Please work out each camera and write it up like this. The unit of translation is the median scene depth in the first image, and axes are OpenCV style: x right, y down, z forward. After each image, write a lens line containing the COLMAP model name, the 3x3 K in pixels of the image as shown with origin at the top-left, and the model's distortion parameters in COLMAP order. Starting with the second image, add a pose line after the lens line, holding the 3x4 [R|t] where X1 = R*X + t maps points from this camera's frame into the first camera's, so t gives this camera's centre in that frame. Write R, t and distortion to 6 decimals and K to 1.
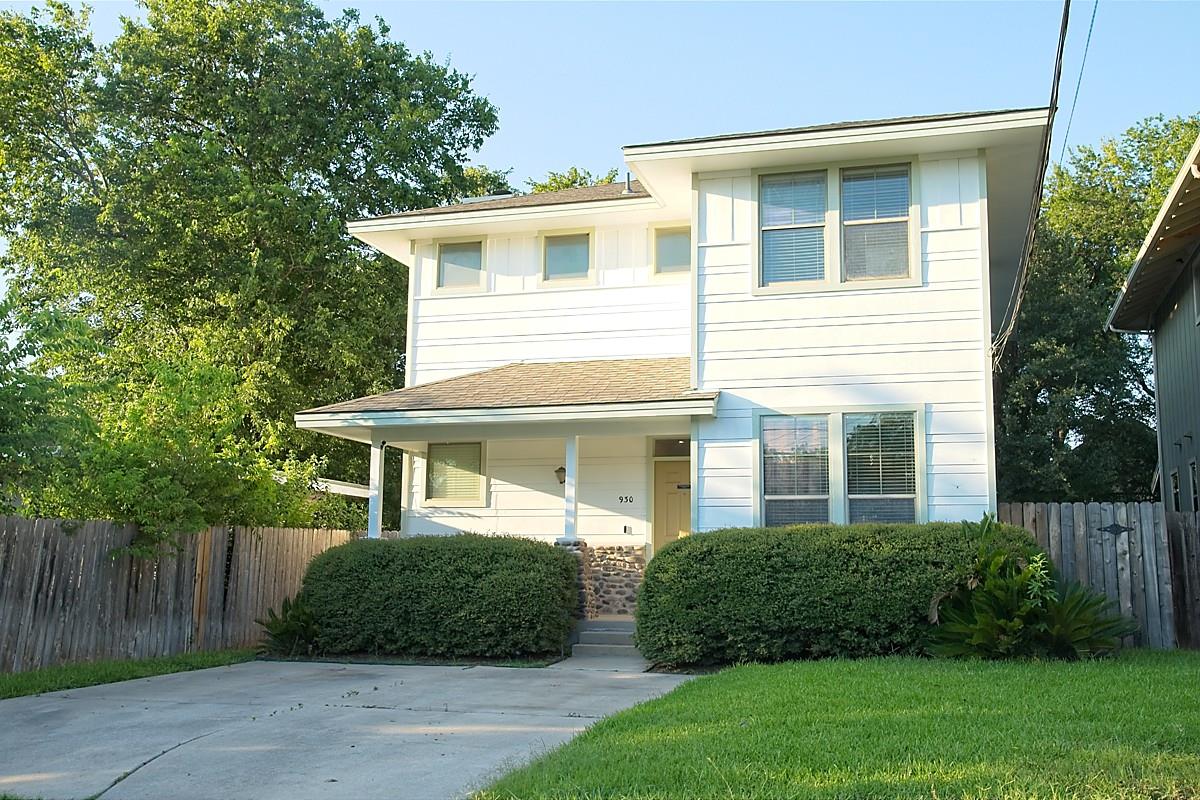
lens RADIAL K [[976.2, 0, 600.0], [0, 976.2, 400.0], [0, 0, 1]] dist [0.033592, 0.000166]
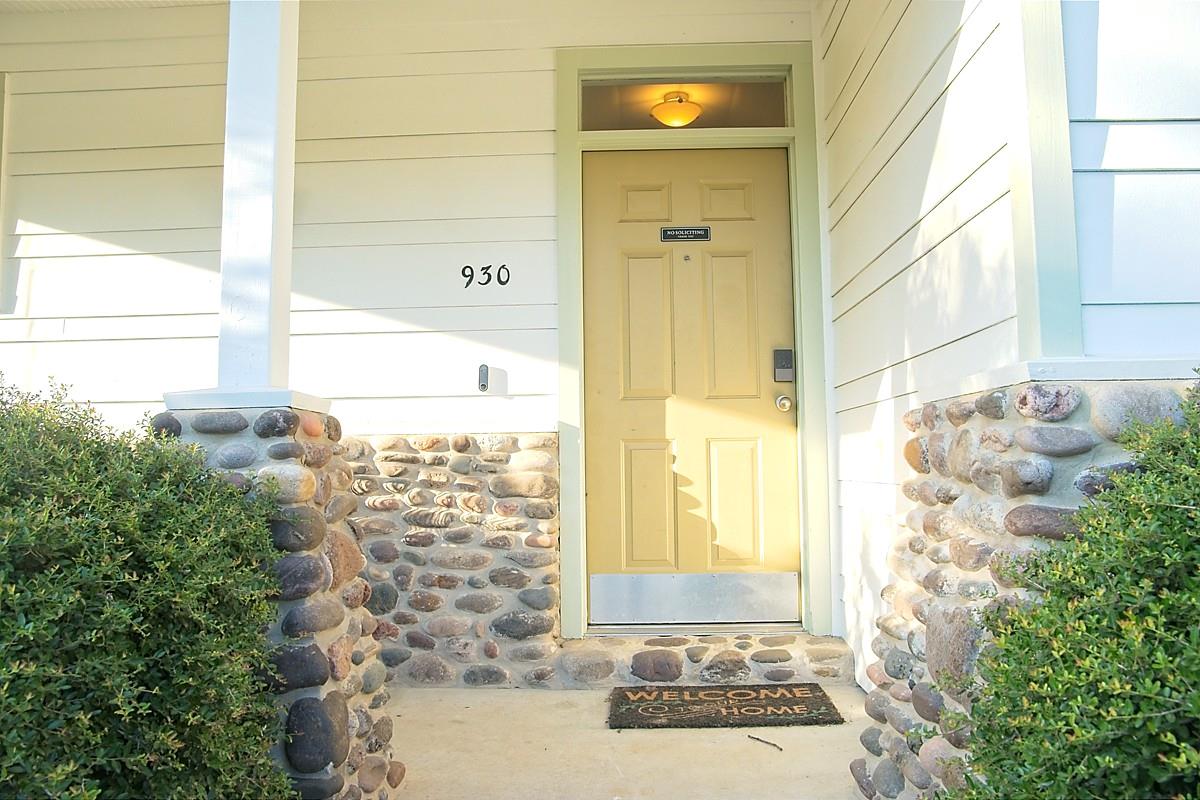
lens RADIAL K [[912.2, 0, 600.0], [0, 912.2, 400.0], [0, 0, 1]] dist [-0.118724, 0.097251]
pose [[0.969994, -0.006925, 0.243029, -0.006896], [-0.018385, 0.994643, 0.101721, 0.130999], [-0.242432, -0.103137, 0.964671, 0.868160]]
